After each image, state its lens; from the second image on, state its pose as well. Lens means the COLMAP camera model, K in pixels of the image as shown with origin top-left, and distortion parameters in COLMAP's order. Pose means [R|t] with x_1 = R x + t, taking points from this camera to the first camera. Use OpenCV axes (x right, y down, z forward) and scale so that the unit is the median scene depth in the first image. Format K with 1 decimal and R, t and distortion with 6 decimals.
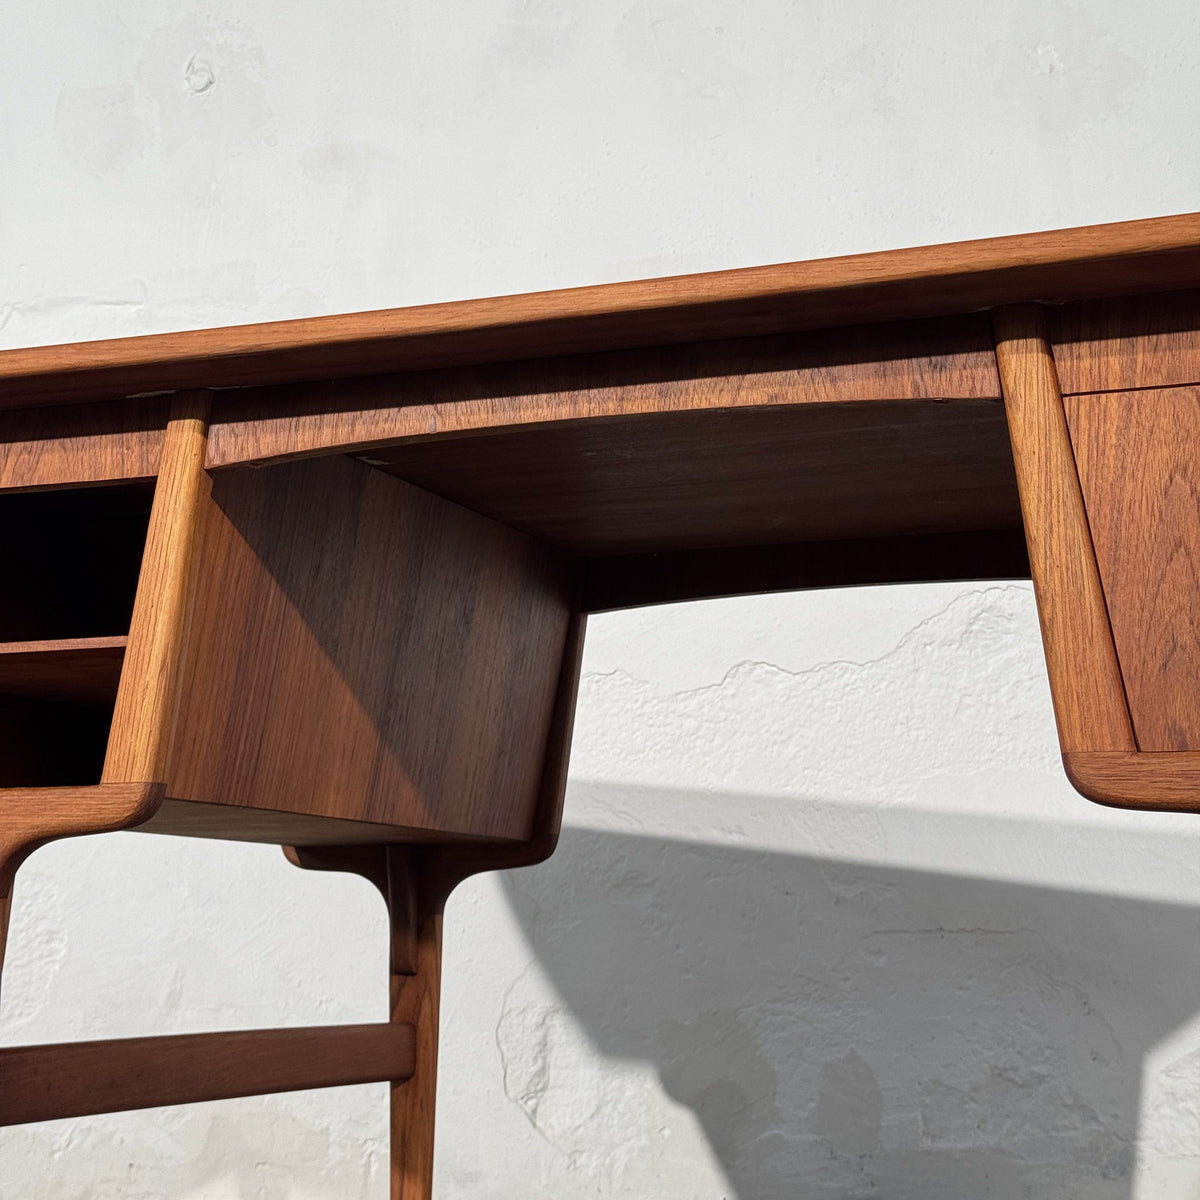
lens RADIAL K [[2247.3, 0, 589.1], [0, 2247.3, 611.7], [0, 0, 1]] dist [0.161376, -0.198209]
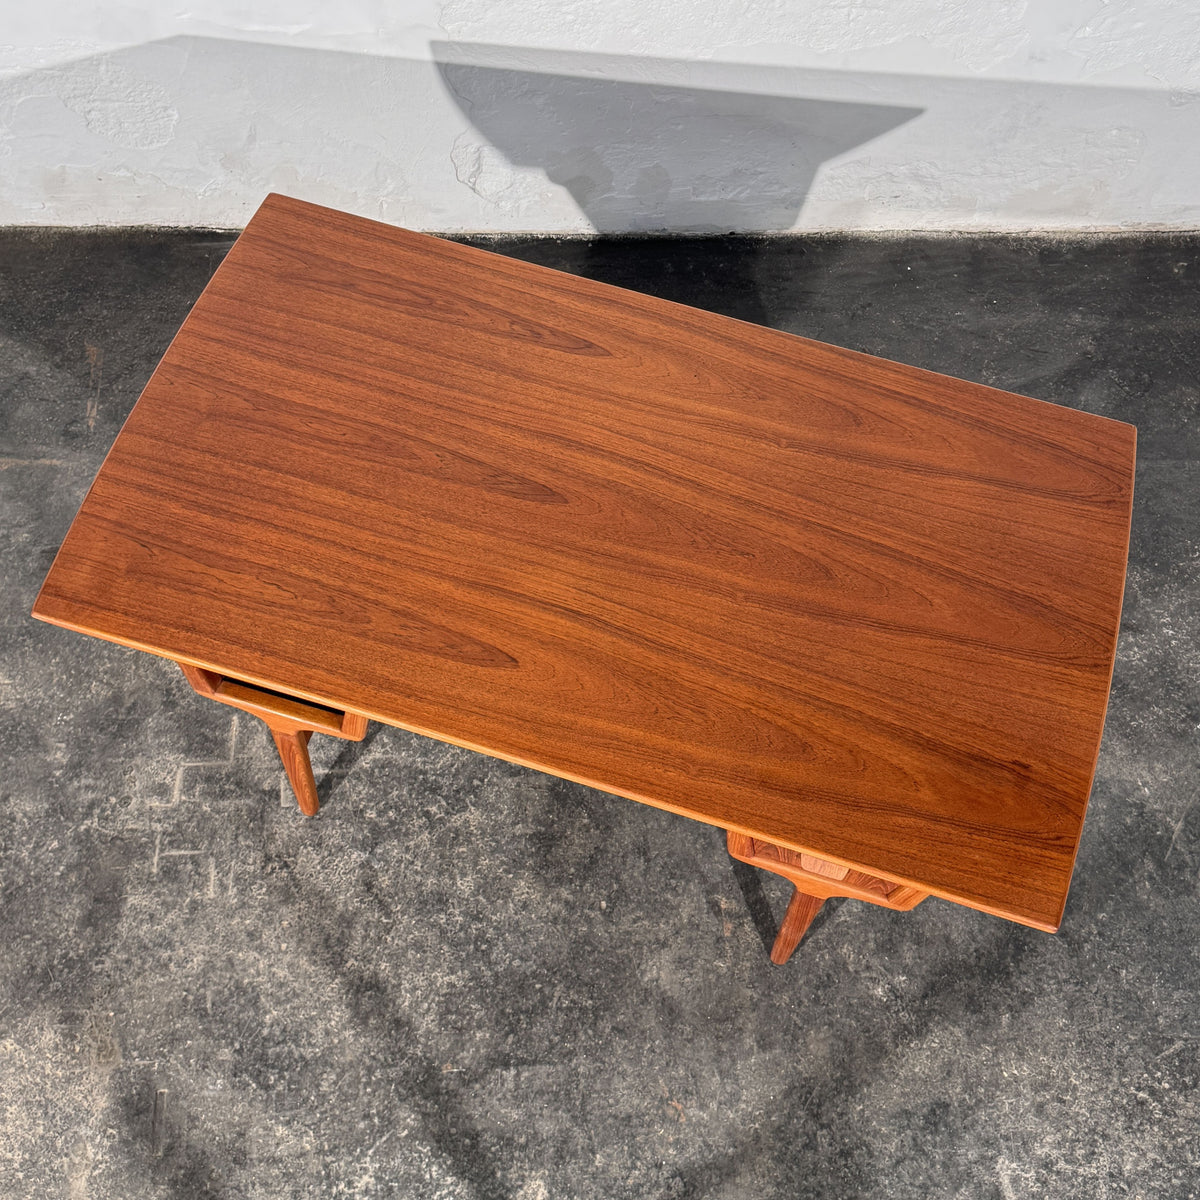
lens RADIAL K [[1636.4, 0, 614.7], [0, 1636.4, 469.8], [0, 0, 1]] dist [0.220746, -0.522576]
pose [[0.995426, -0.045157, 0.084195, -0.033688], [-0.059546, 0.395913, 0.916355, -0.873340], [-0.074714, -0.917177, 0.391413, 0.291302]]
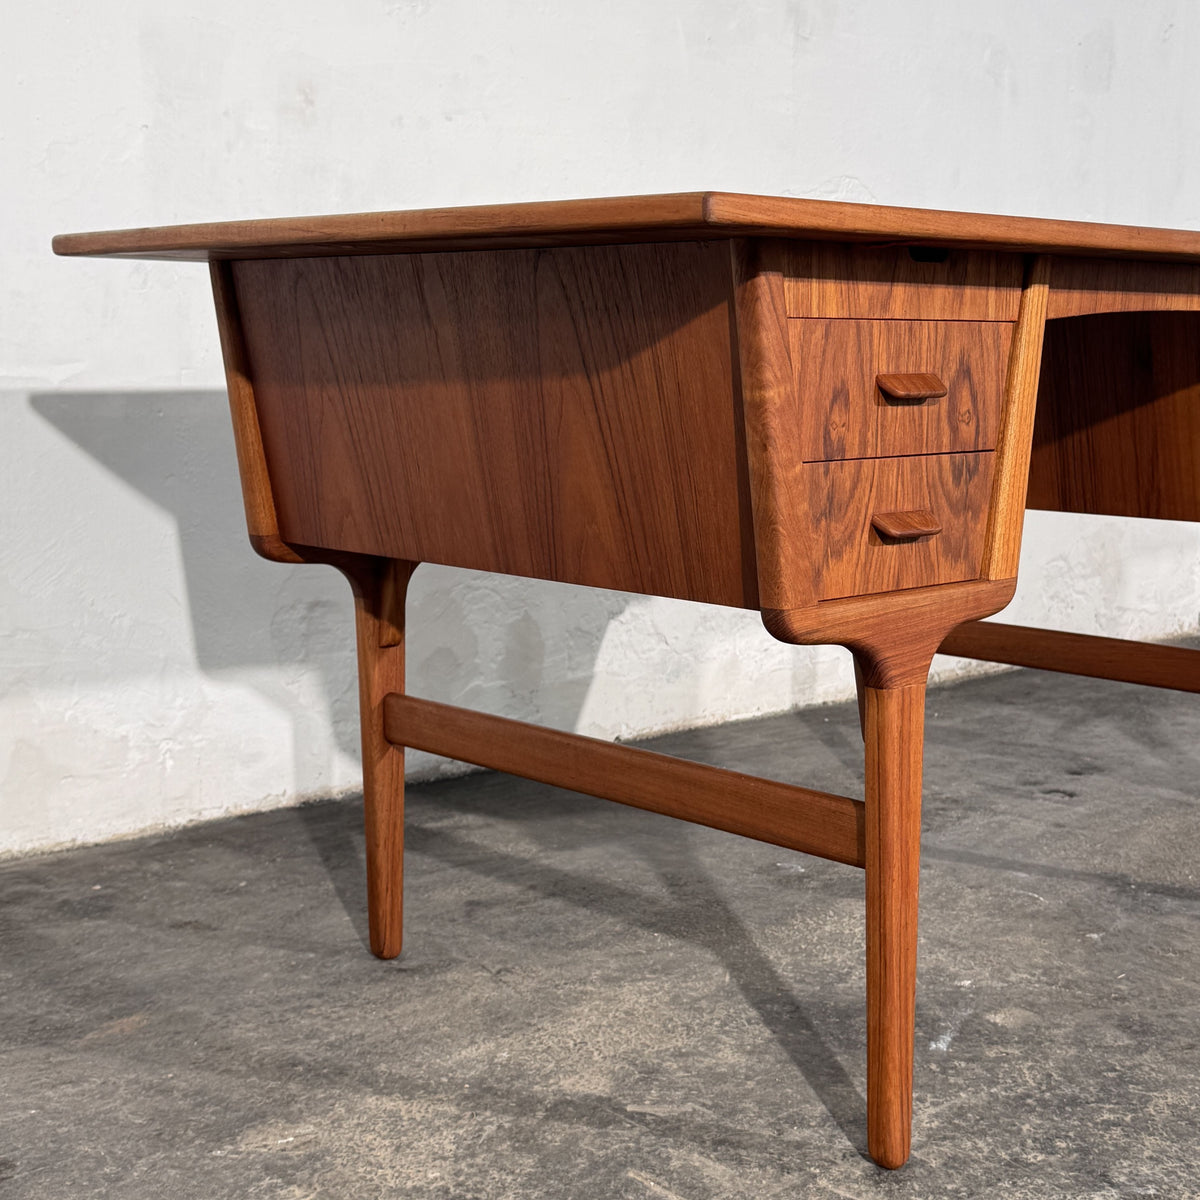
lens RADIAL K [[1842.5, 0, 694.5], [0, 1842.5, 558.0], [0, 0, 1]] dist [0.160936, -0.258826]
pose [[0.688927, -0.080750, 0.720319, -0.547074], [-0.116117, 0.968645, 0.219645, -0.067732], [-0.715470, -0.234961, 0.657949, 0.276270]]
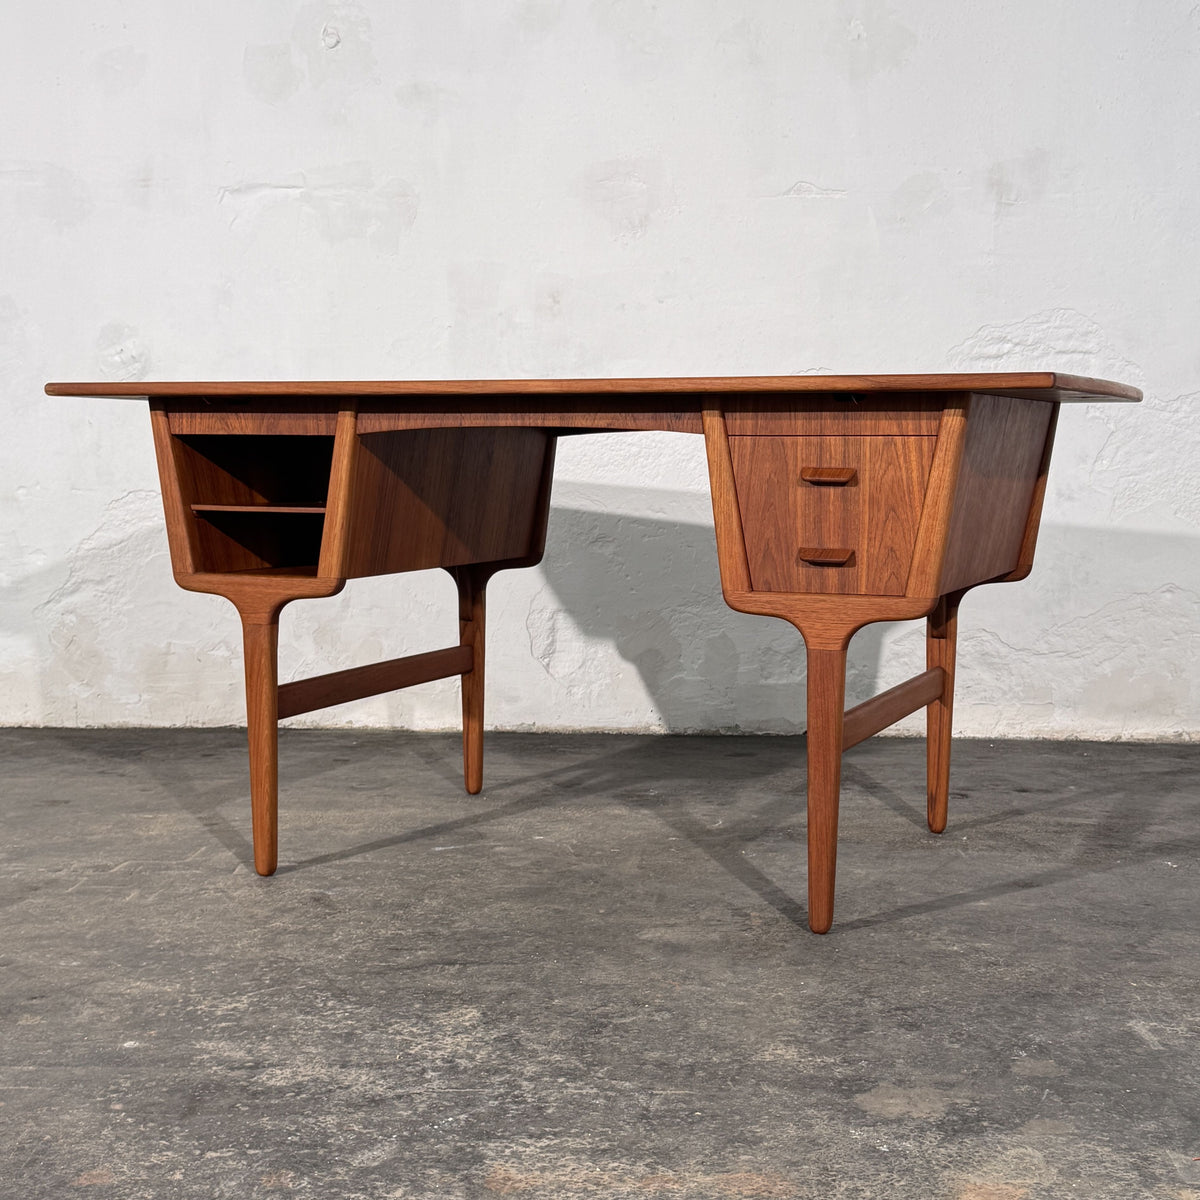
lens RADIAL K [[1792.8, 0, 641.4], [0, 1792.8, 650.1], [0, 0, 1]] dist [0.164650, -0.228859]
pose [[0.999973, -0.000933, -0.007308, 0.061487], [0.002830, 0.964509, 0.264035, -0.170725], [0.006802, -0.264049, 0.964485, -0.384767]]
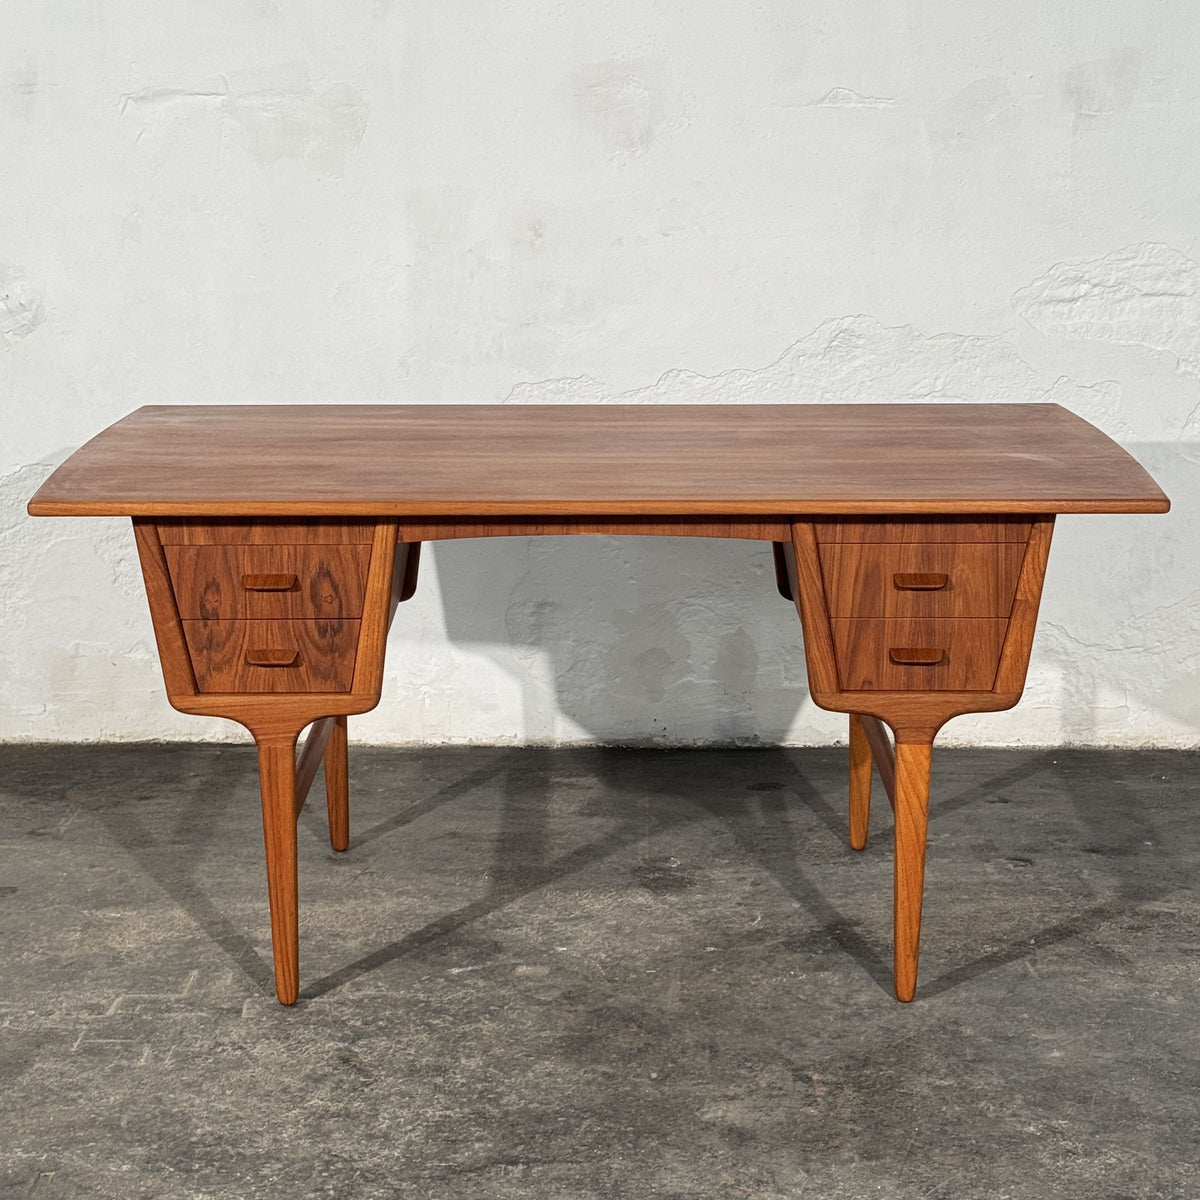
lens RADIAL K [[2511.9, 0, 603.1], [0, 2511.9, 737.4], [0, 0, 1]] dist [0.149137, -0.082511]
pose [[0.999696, -0.014225, 0.020138, -0.010585], [0.004436, 0.907221, 0.420630, -0.449875], [-0.024253, -0.420413, 0.907009, -0.558424]]
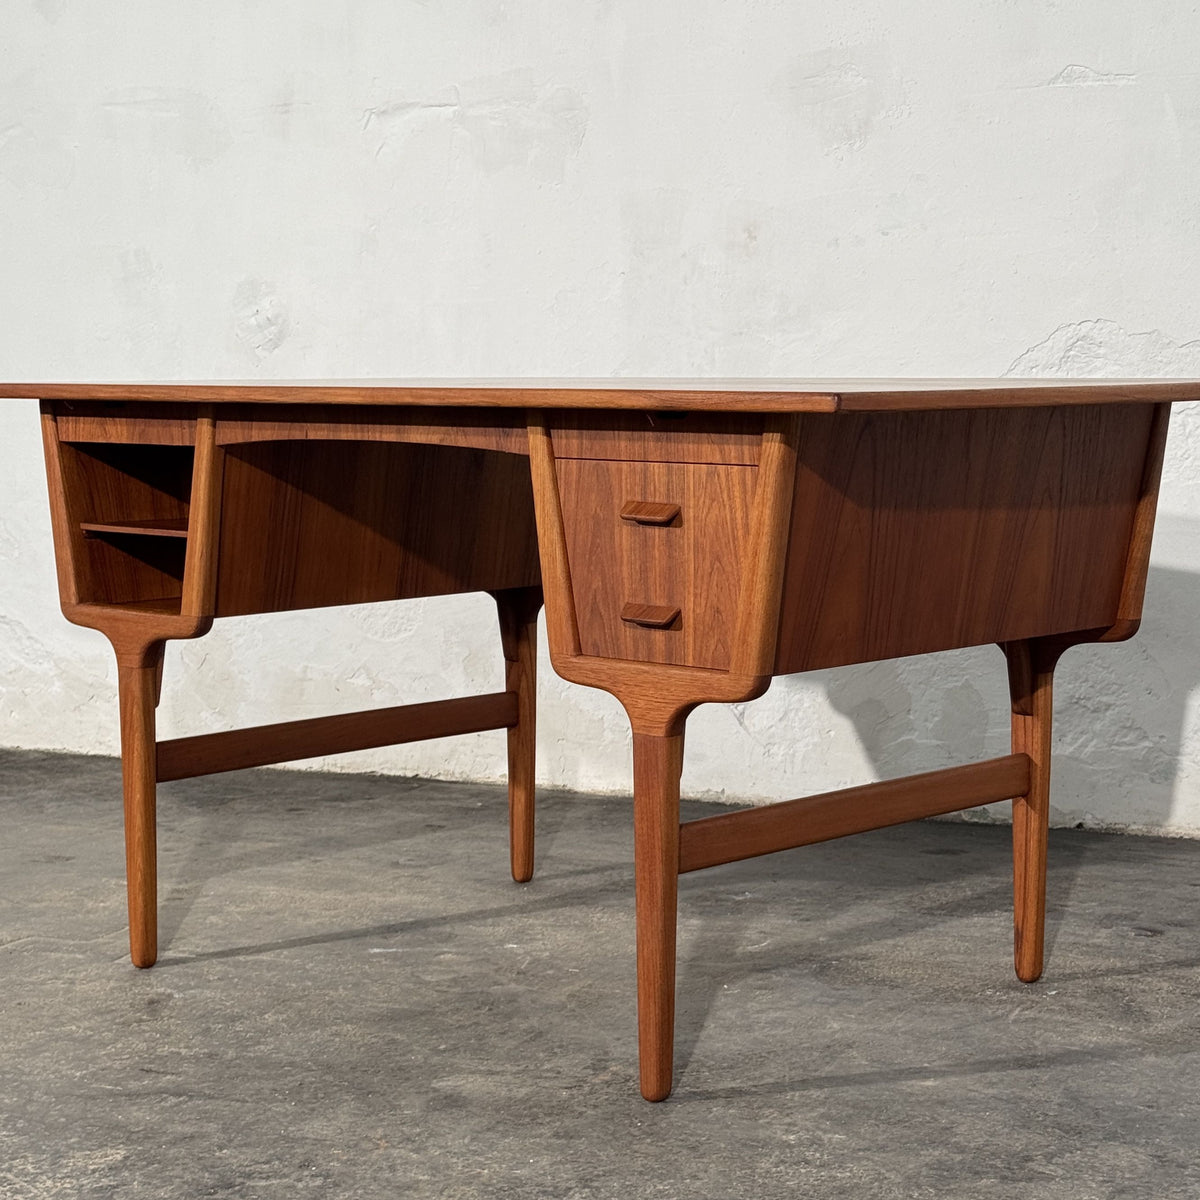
lens RADIAL K [[2545.5, 0, 600.0], [0, 2545.5, 600.0], [0, 0, 1]] dist [0.152641, -0.080335]
pose [[0.929212, 0.026635, -0.368586, 0.464831], [0.065742, 0.969575, 0.235802, -0.216149], [0.363652, -0.243342, 0.899190, -0.401724]]
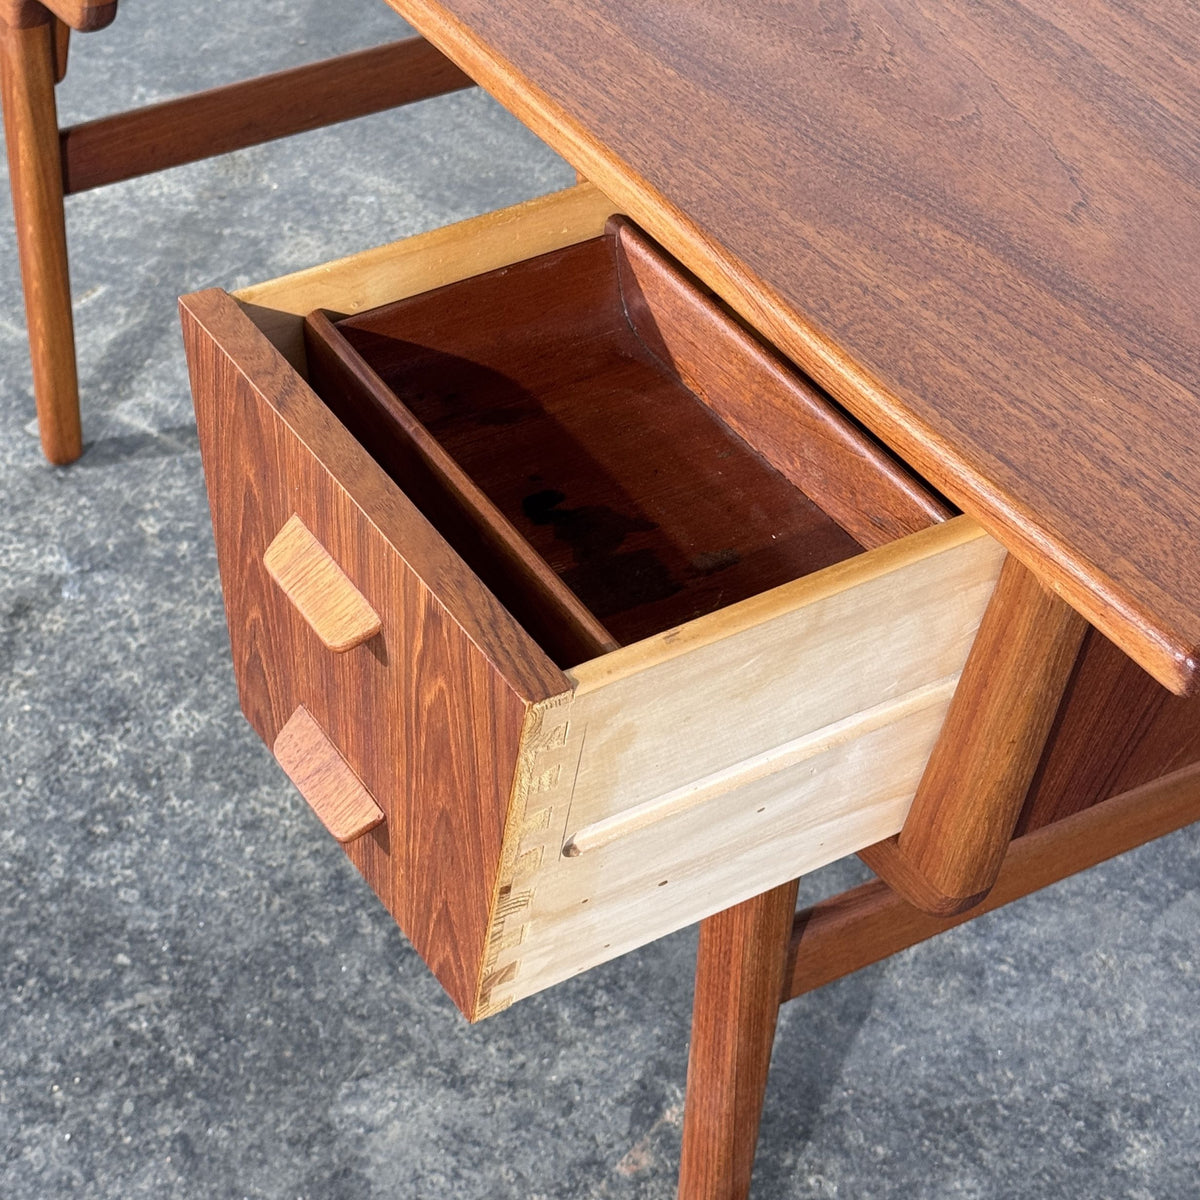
lens RADIAL K [[2619.2, 0, 483.3], [0, 2619.2, 599.6], [0, 0, 1]] dist [0.130208, 0.077424]
pose [[0.788701, 0.410135, -0.457973, 0.288503], [0.070976, 0.679216, 0.730499, -0.288599], [0.610666, -0.608650, 0.506589, 0.205147]]
